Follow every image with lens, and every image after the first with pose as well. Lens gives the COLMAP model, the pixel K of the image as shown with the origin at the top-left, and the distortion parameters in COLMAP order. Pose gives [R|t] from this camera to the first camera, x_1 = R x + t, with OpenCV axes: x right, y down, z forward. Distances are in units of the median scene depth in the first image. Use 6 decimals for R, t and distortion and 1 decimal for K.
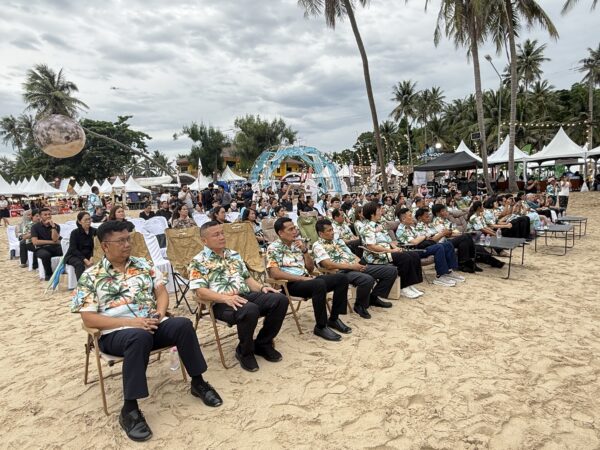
lens RADIAL K [[367.7, 0, 300.0], [0, 367.7, 225.0], [0, 0, 1]] dist [0.000093, -0.000201]
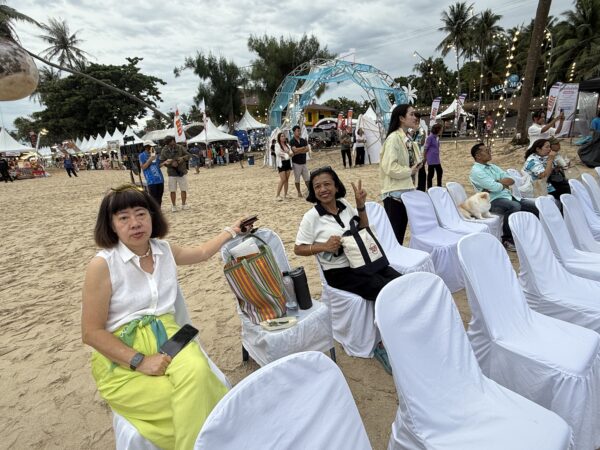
lens RADIAL K [[319.1, 0, 300.0], [0, 319.1, 225.0], [0, 0, 1]] dist [-0.004191, -0.000878]
pose [[0.995926, -0.002758, -0.090133, -0.020208], [0.017377, 0.986667, 0.161821, -0.025826], [0.088485, -0.162728, 0.982695, 0.297742]]
